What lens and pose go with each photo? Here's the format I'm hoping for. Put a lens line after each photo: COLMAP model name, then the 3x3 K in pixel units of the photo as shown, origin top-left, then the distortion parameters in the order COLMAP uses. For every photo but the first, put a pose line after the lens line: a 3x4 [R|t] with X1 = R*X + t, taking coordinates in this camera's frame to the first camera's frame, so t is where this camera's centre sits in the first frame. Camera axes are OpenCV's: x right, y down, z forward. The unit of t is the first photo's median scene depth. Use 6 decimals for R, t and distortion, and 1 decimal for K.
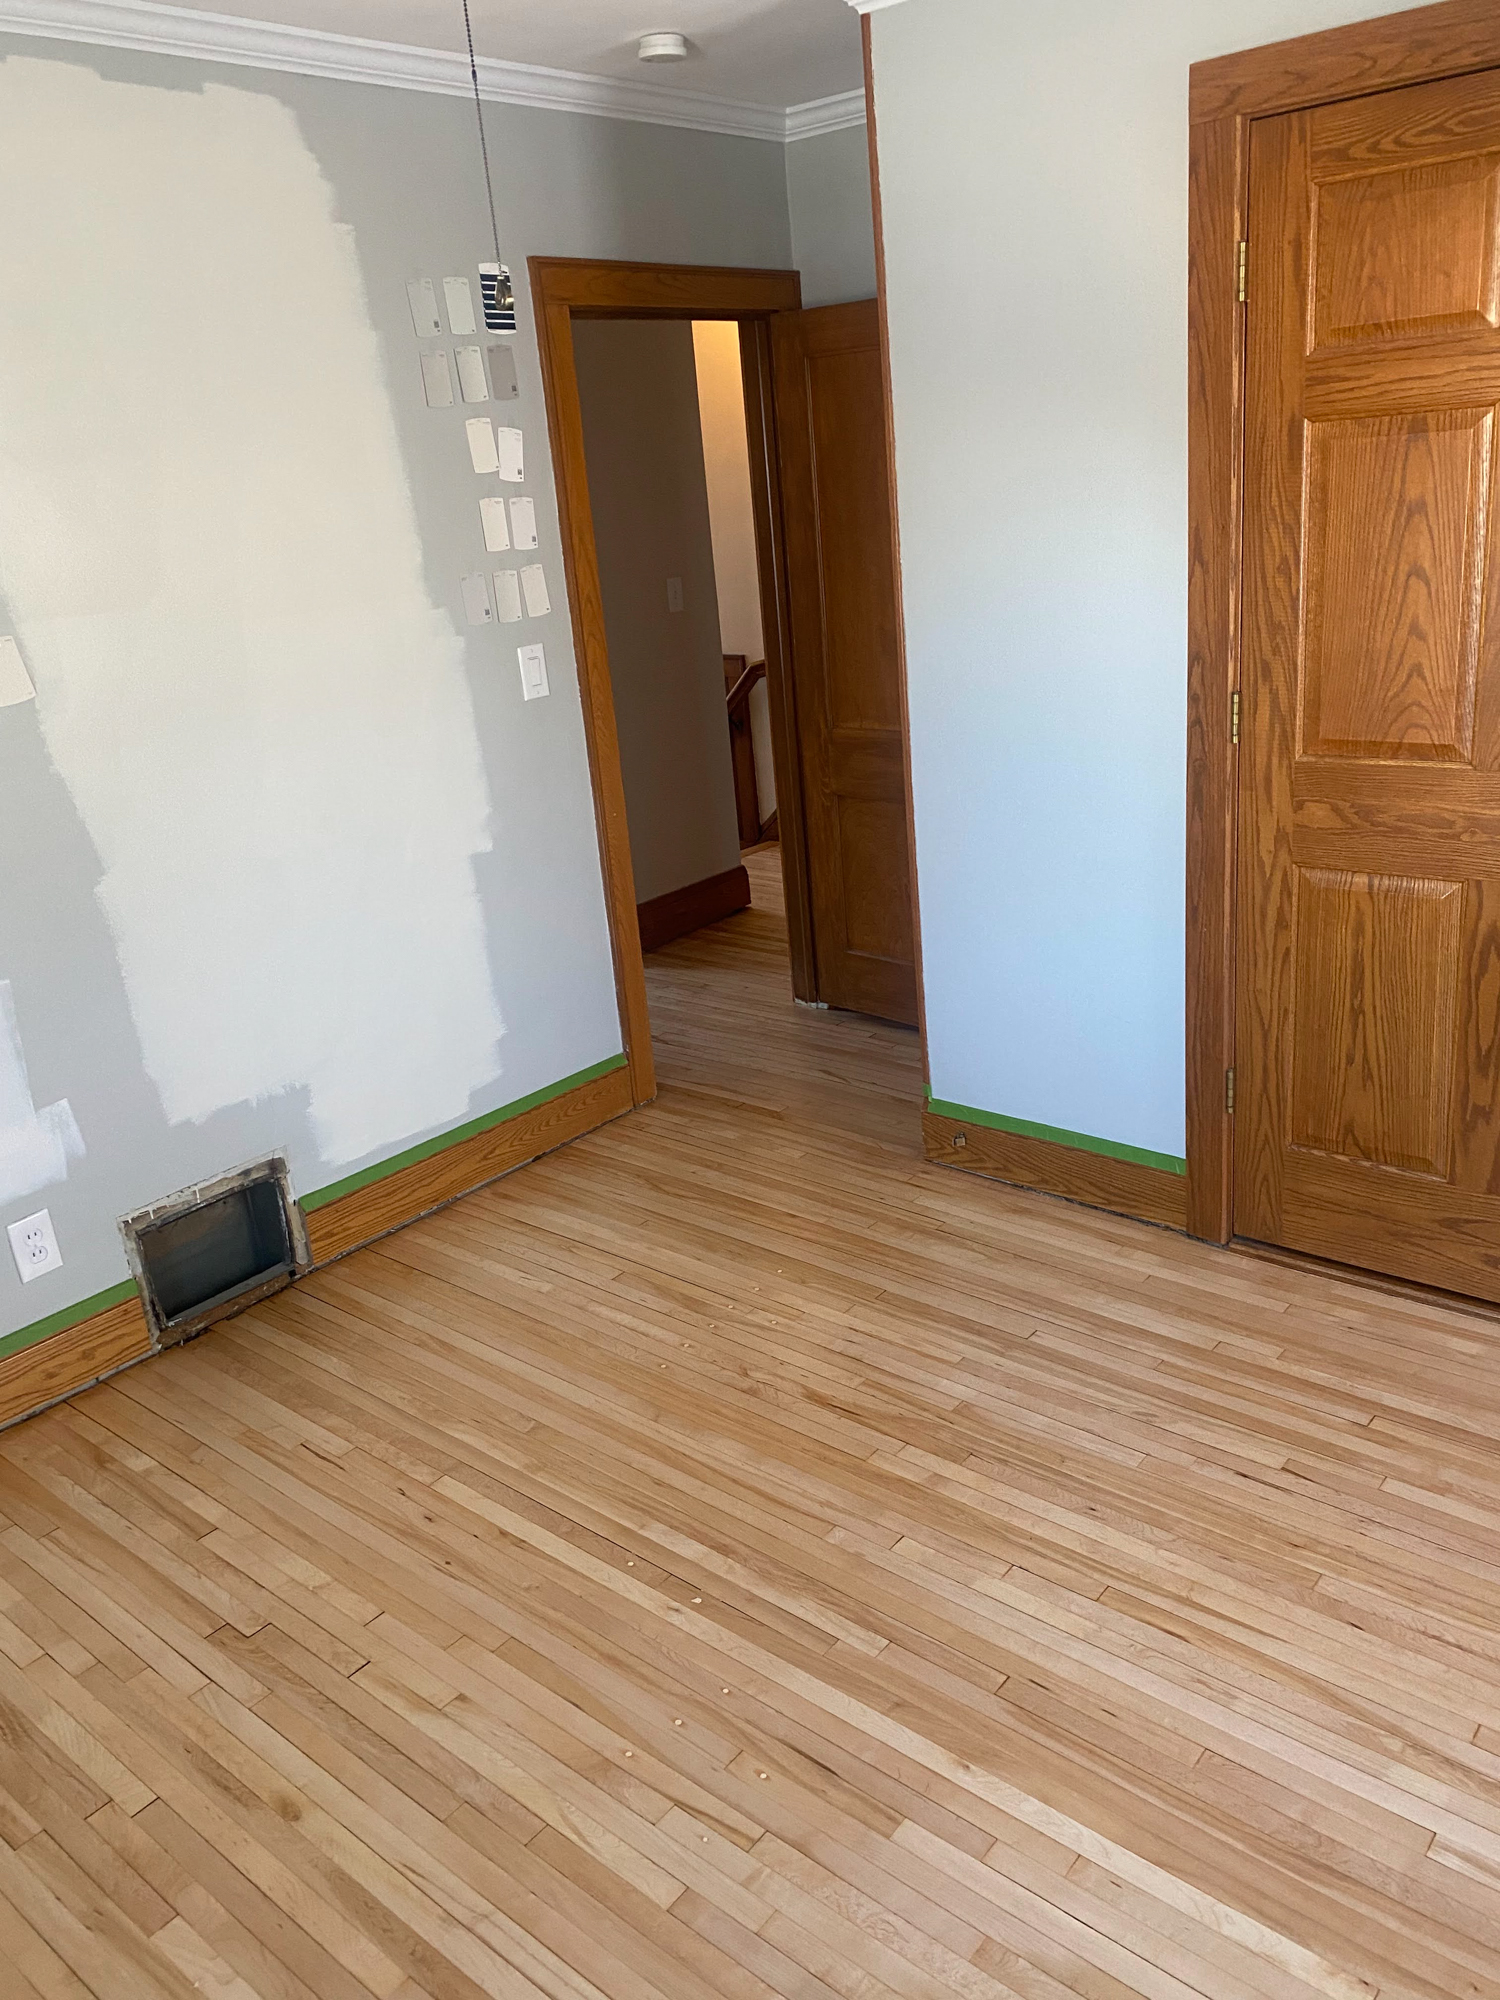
lens RADIAL K [[1519.0, 0, 765.9], [0, 1519.0, 987.5], [0, 0, 1]] dist [0.045235, -0.047231]
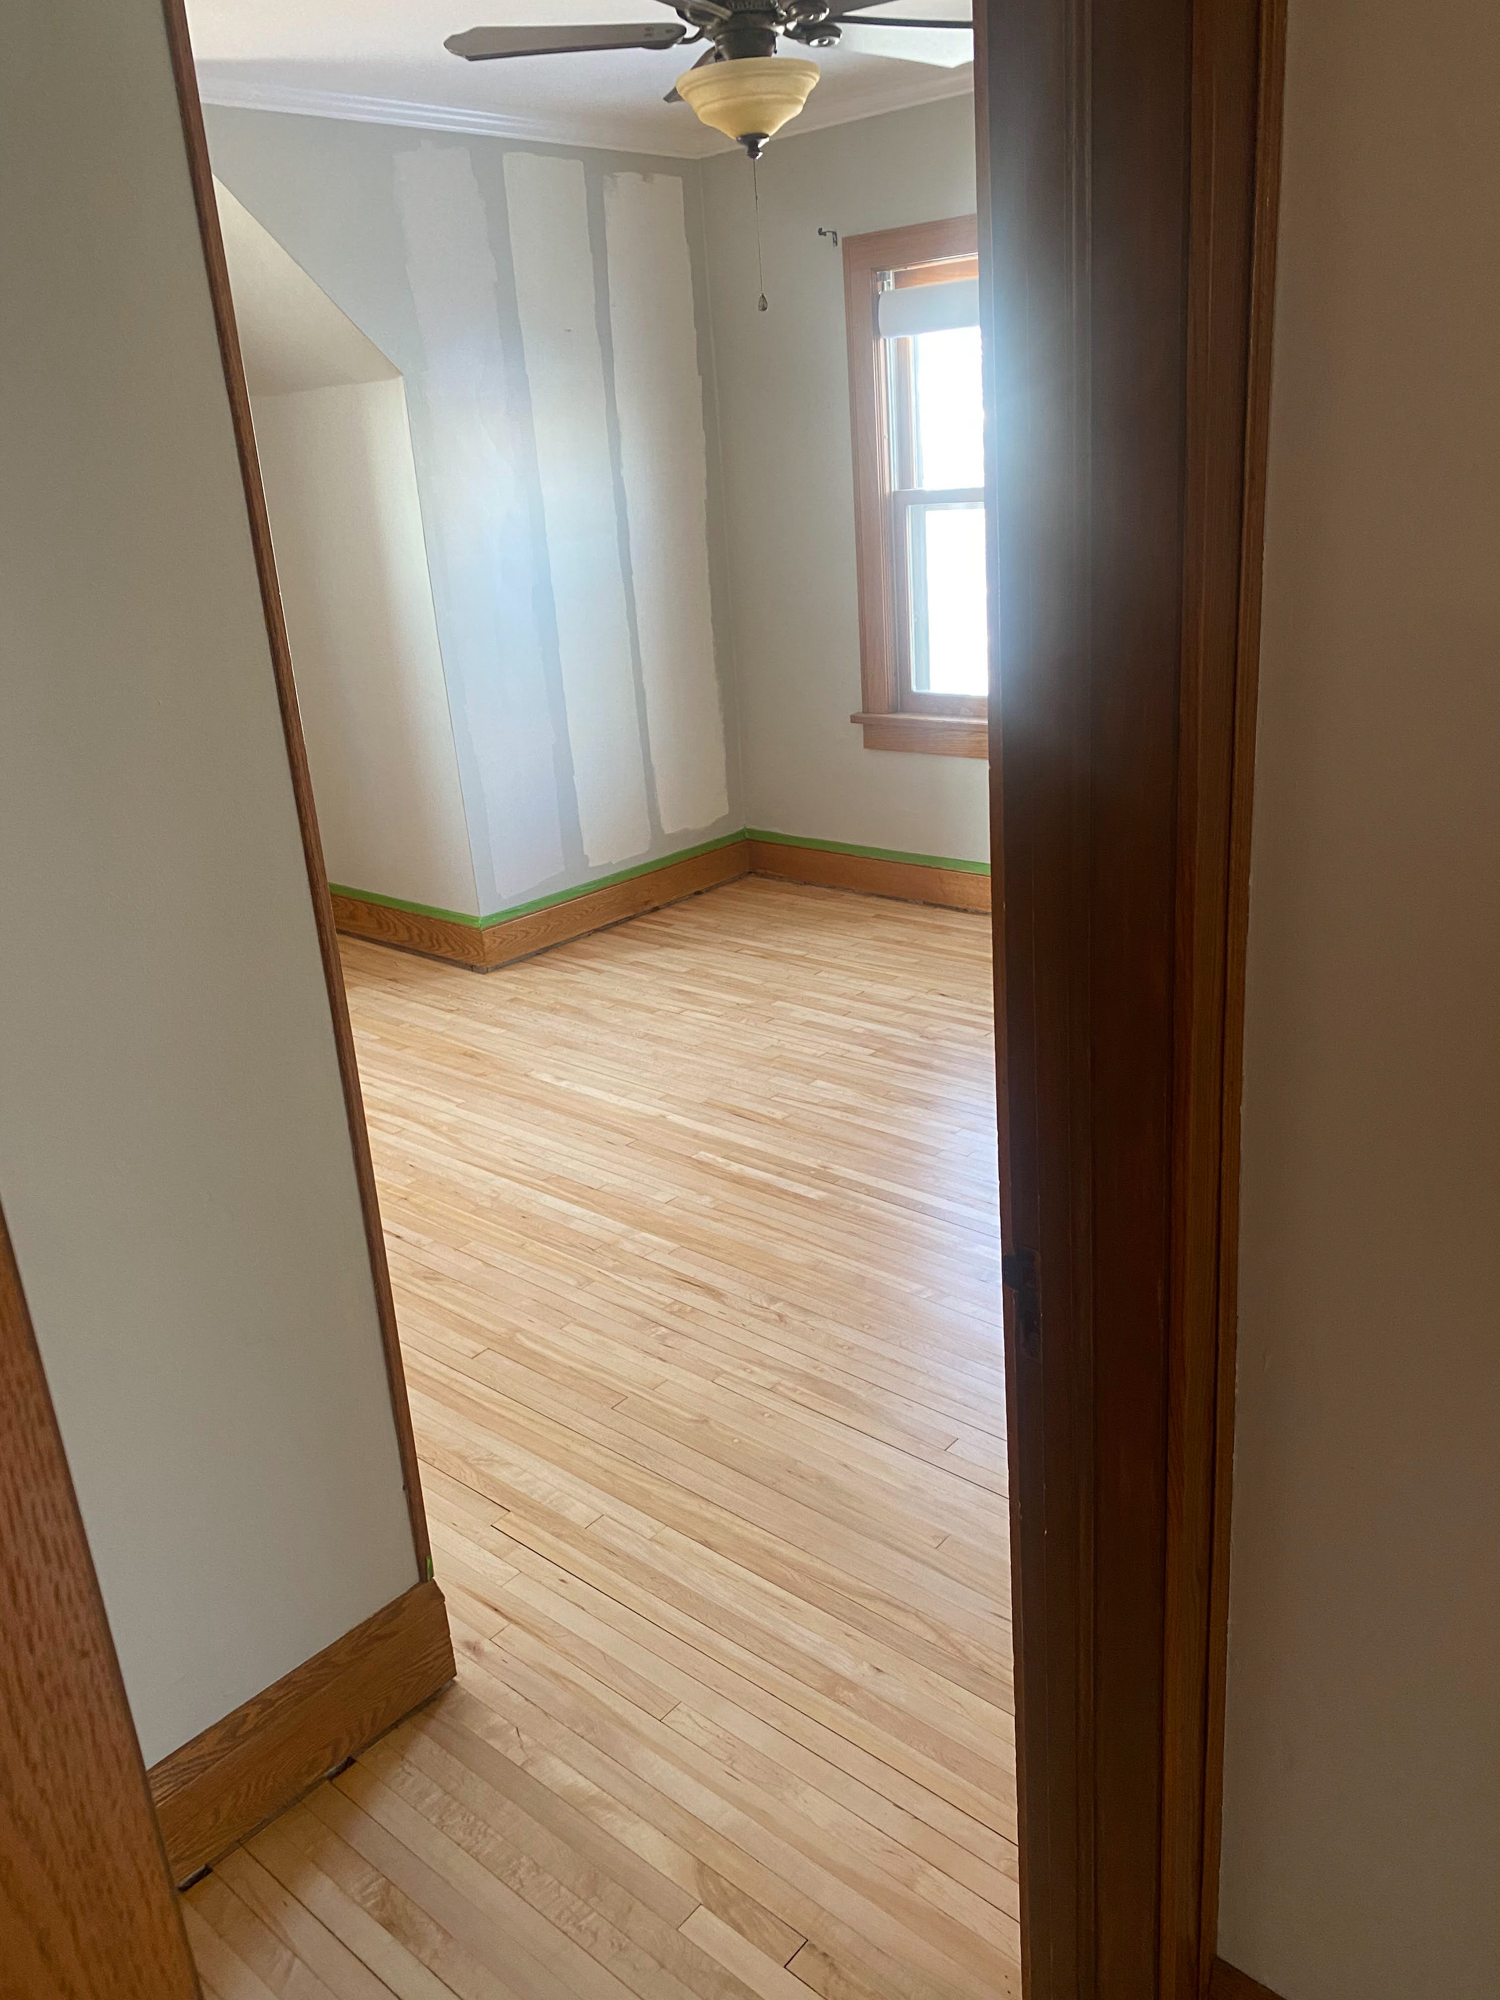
lens RADIAL K [[1519.0, 0, 760.4], [0, 1519.0, 986.3], [0, 0, 1]] dist [0.045235, -0.047231]
pose [[-0.988909, 0.127838, 0.075610, -0.115831], [0.147017, 0.770196, 0.620631, -0.597628], [0.021106, 0.624864, -0.780448, 1.813257]]
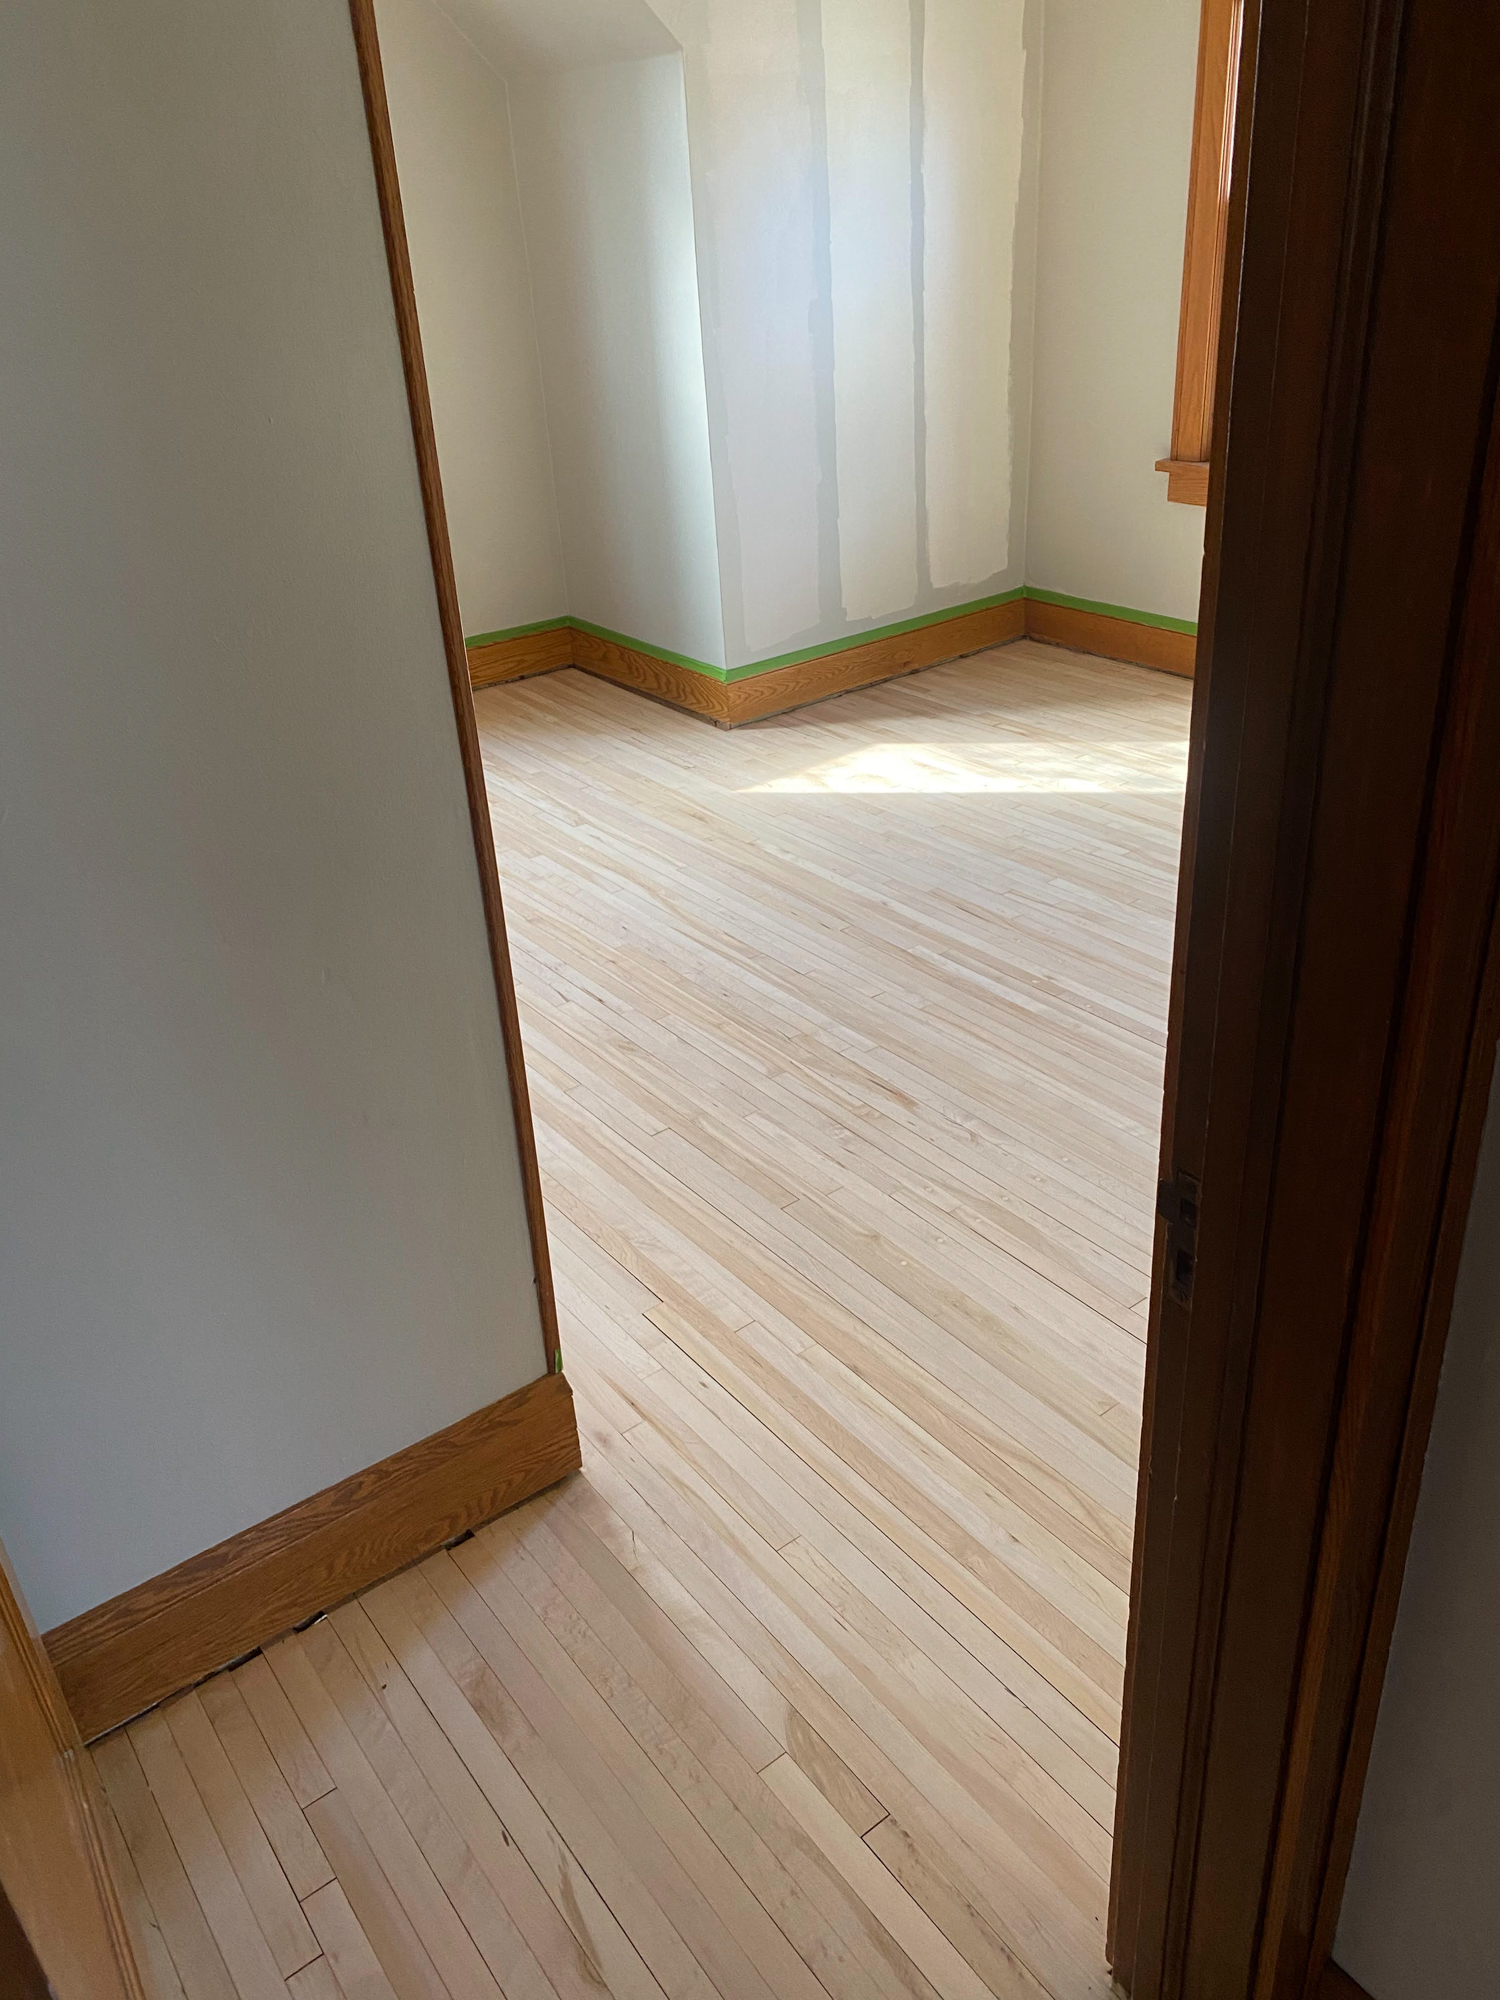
lens RADIAL K [[1519.0, 0, 739.2], [0, 1519.0, 986.6], [0, 0, 1]] dist [0.045235, -0.047231]
pose [[-0.960674, 0.010696, 0.277473, -0.150698], [0.210496, 0.679759, 0.702581, -0.548847], [-0.181100, 0.733358, -0.655278, 1.728579]]
